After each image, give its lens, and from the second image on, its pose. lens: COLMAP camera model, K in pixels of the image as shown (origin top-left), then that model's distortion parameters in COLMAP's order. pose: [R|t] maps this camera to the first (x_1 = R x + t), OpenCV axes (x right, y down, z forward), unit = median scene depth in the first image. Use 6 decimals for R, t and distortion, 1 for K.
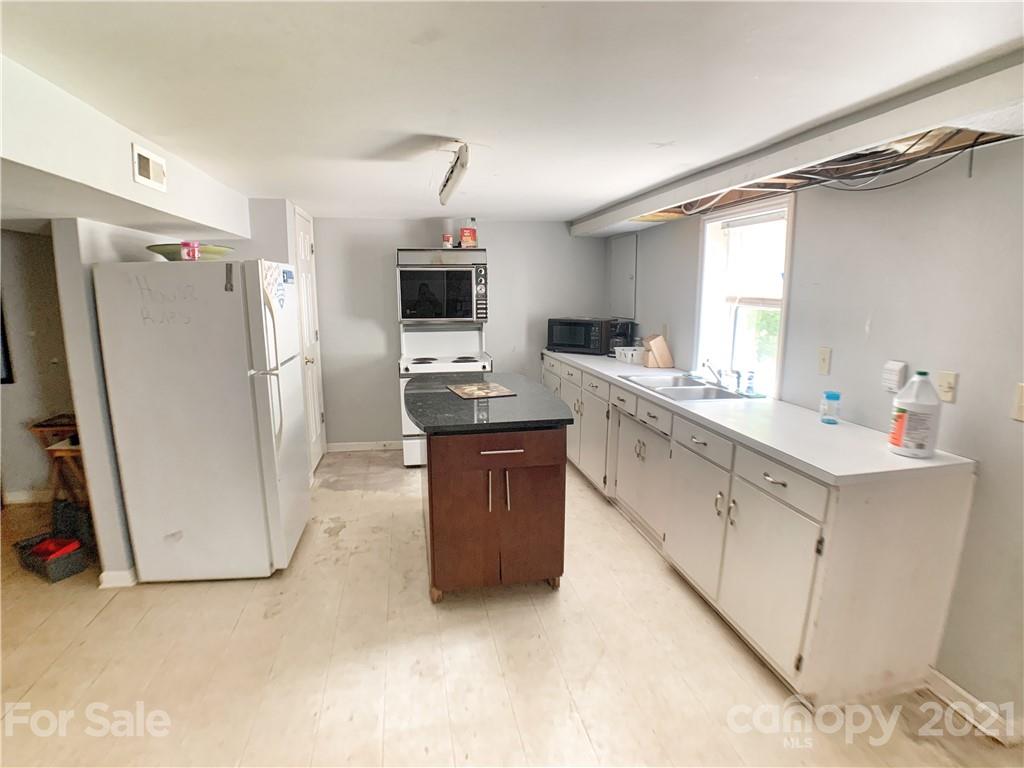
lens RADIAL K [[536.2, 0, 512.0], [0, 536.2, 396.7], [0, 0, 1]] dist [-0.087283, 0.011752]
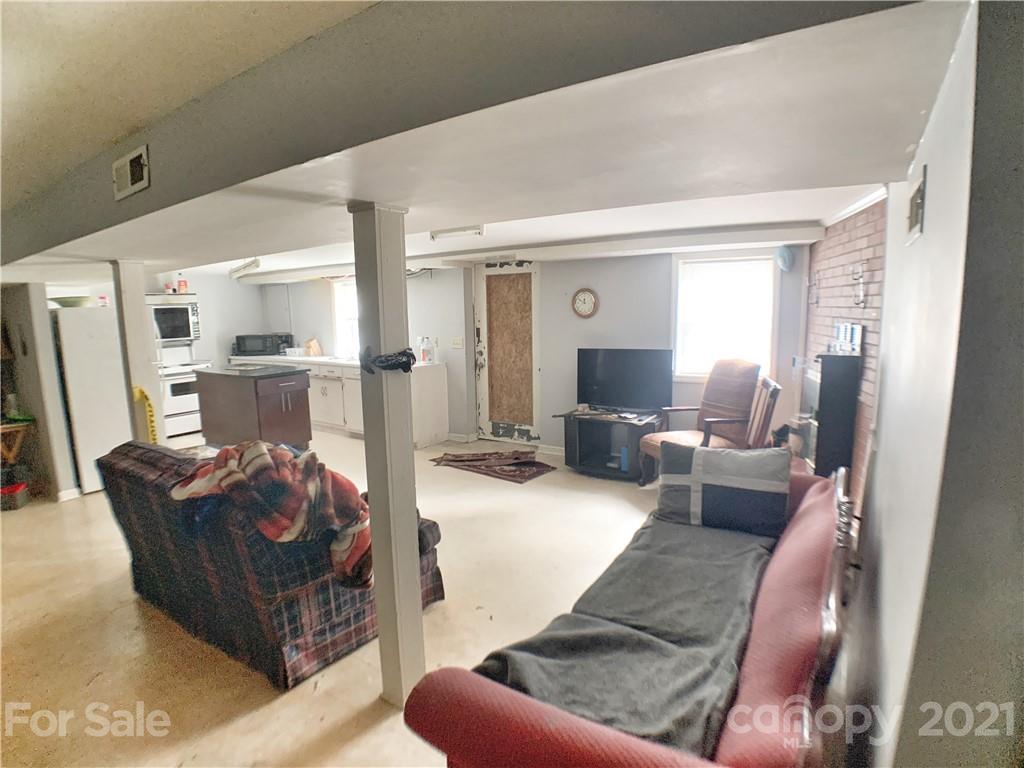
lens RADIAL K [[536.2, 0, 512.0], [0, 536.2, 396.7], [0, 0, 1]] dist [-0.087283, 0.011752]
pose [[0.692537, -0.126323, 0.710235, -0.529827], [0.155175, 0.987587, 0.024344, 0.133901], [-0.704495, 0.093352, 0.703543, -0.718713]]
